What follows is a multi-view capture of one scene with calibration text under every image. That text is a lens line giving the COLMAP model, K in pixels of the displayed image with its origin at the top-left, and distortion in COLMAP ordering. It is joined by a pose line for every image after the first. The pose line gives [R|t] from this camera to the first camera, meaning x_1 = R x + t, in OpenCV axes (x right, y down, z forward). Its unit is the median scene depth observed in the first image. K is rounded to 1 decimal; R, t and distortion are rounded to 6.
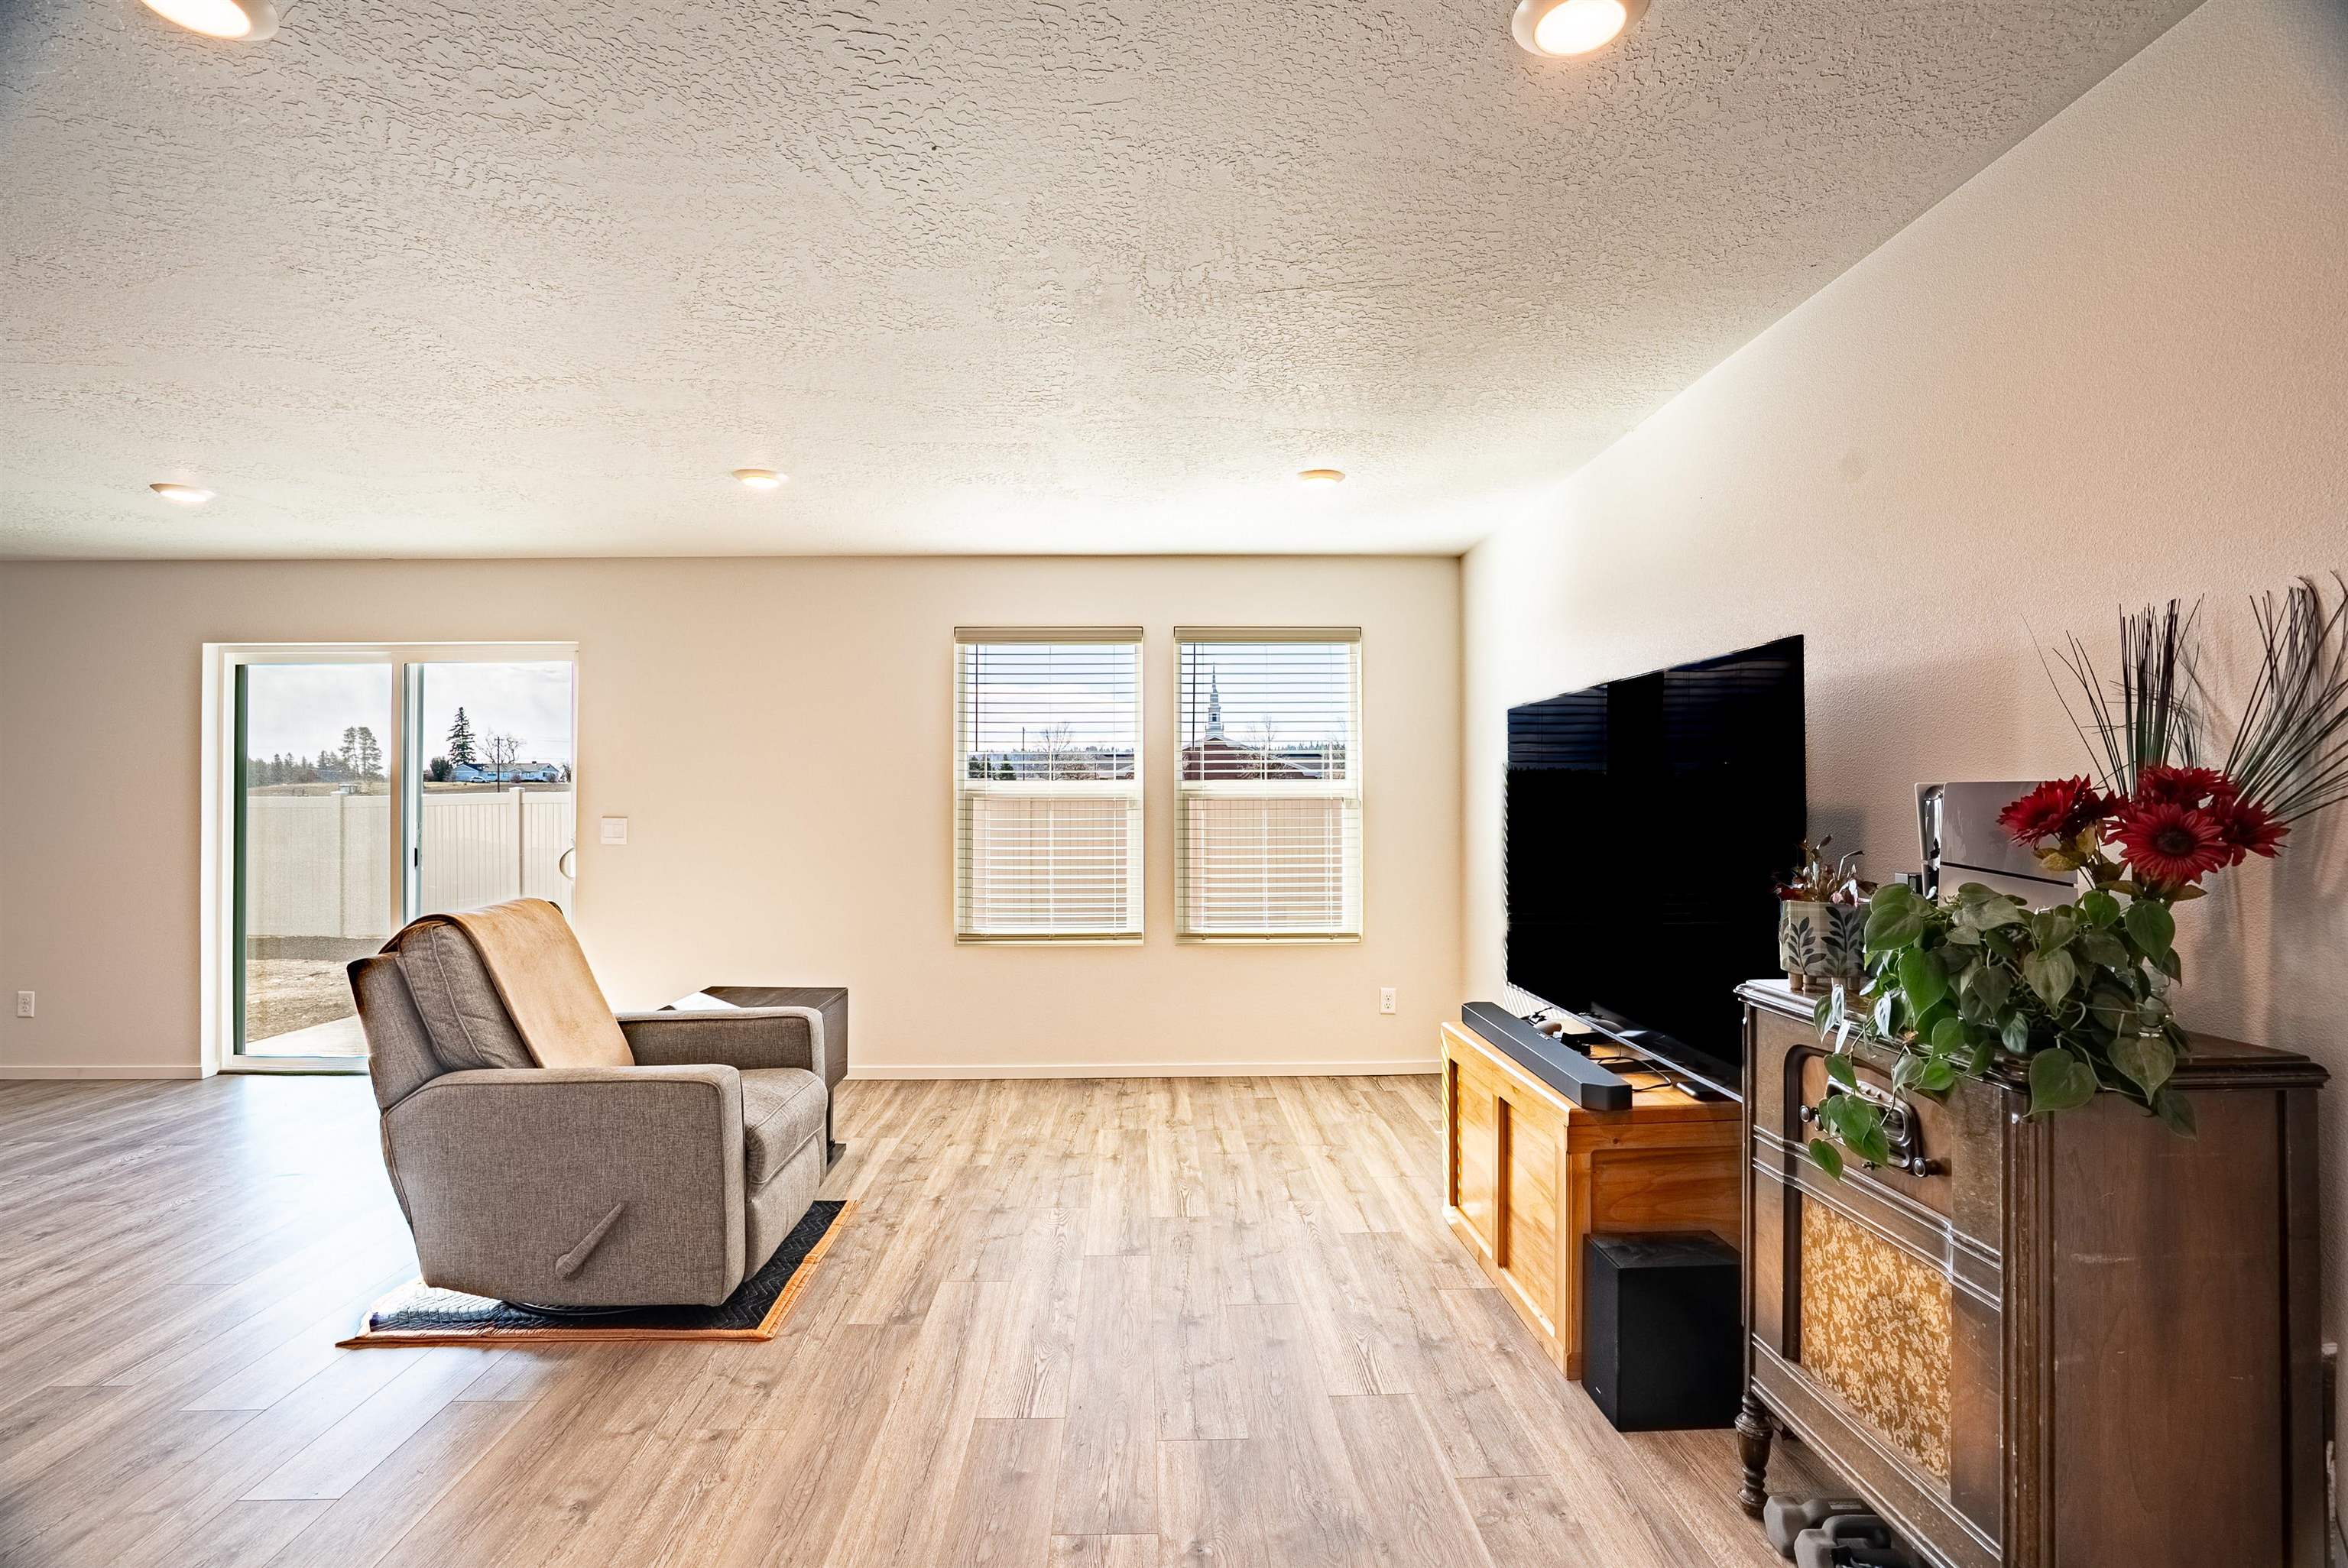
lens RADIAL K [[1087.7, 0, 1173.9], [0, 1087.7, 790.6], [0, 0, 1]] dist [-0.075644, 0.024836]
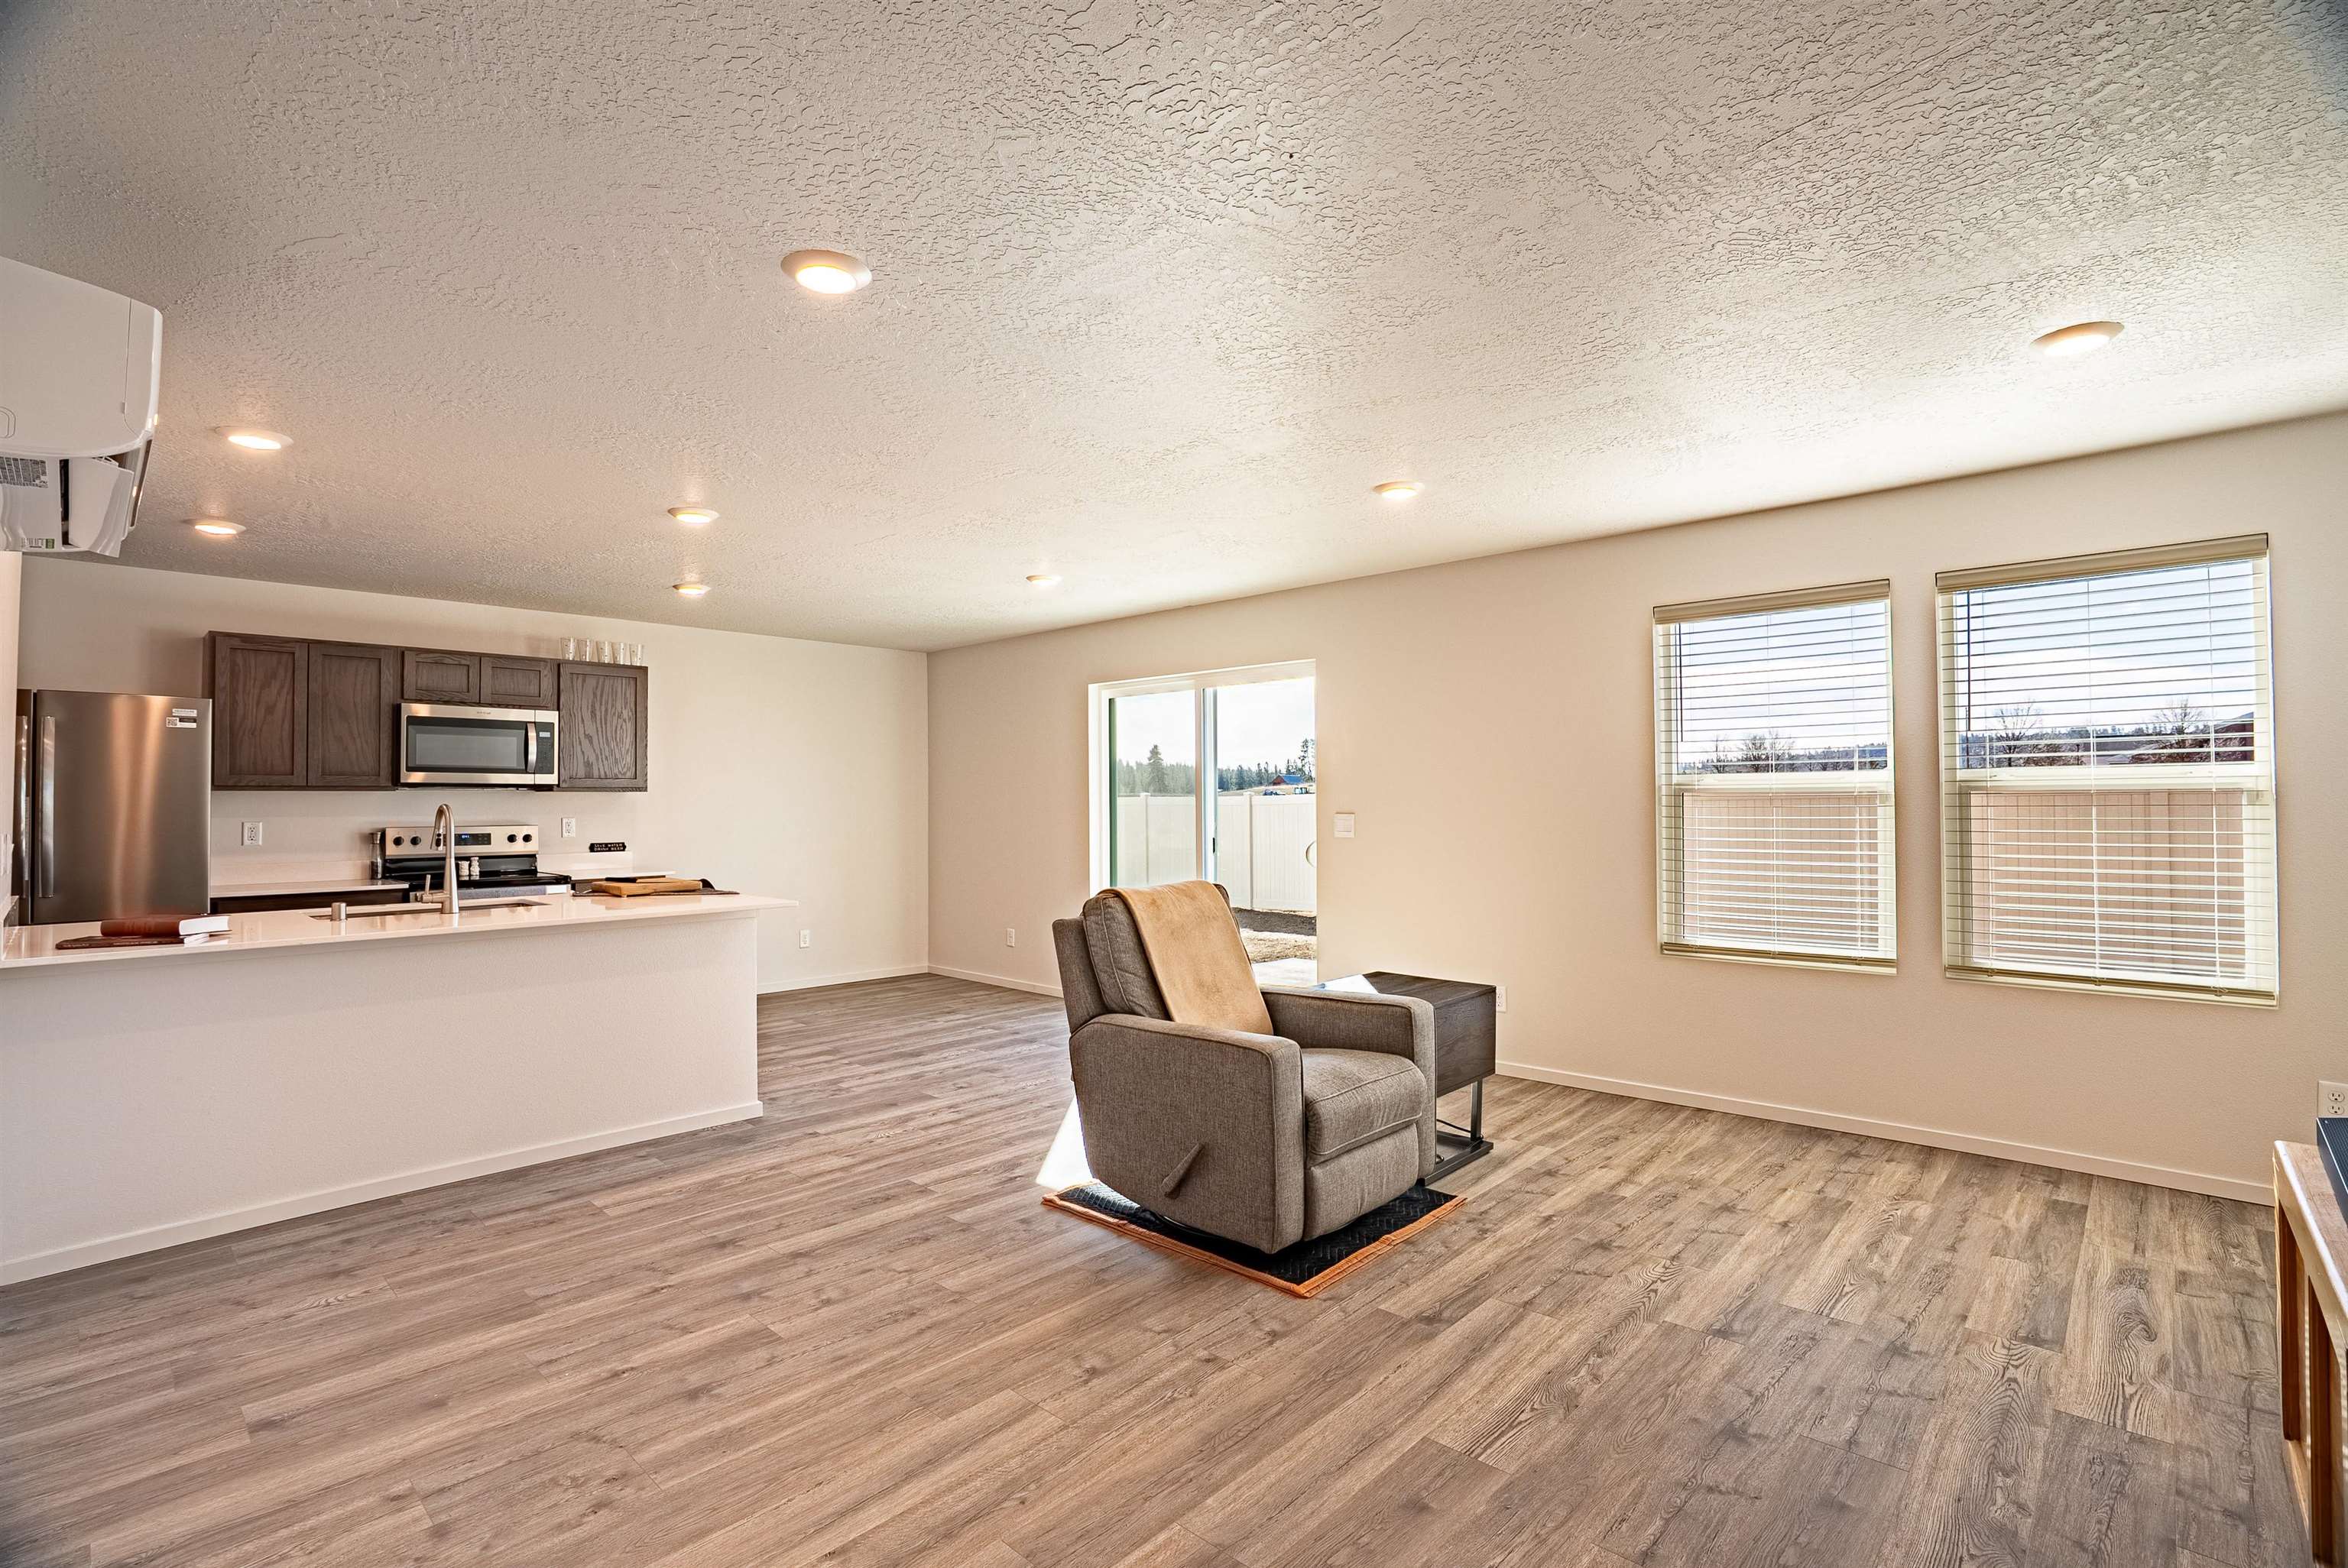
lens RADIAL K [[1087.7, 0, 1173.9], [0, 1087.7, 790.6], [0, 0, 1]] dist [-0.075644, 0.024836]
pose [[0.694105, -0.009189, -0.719816, 0.242460], [0.011241, 0.999935, -0.001925, 0.002225], [0.719786, -0.006755, 0.694163, 0.117191]]
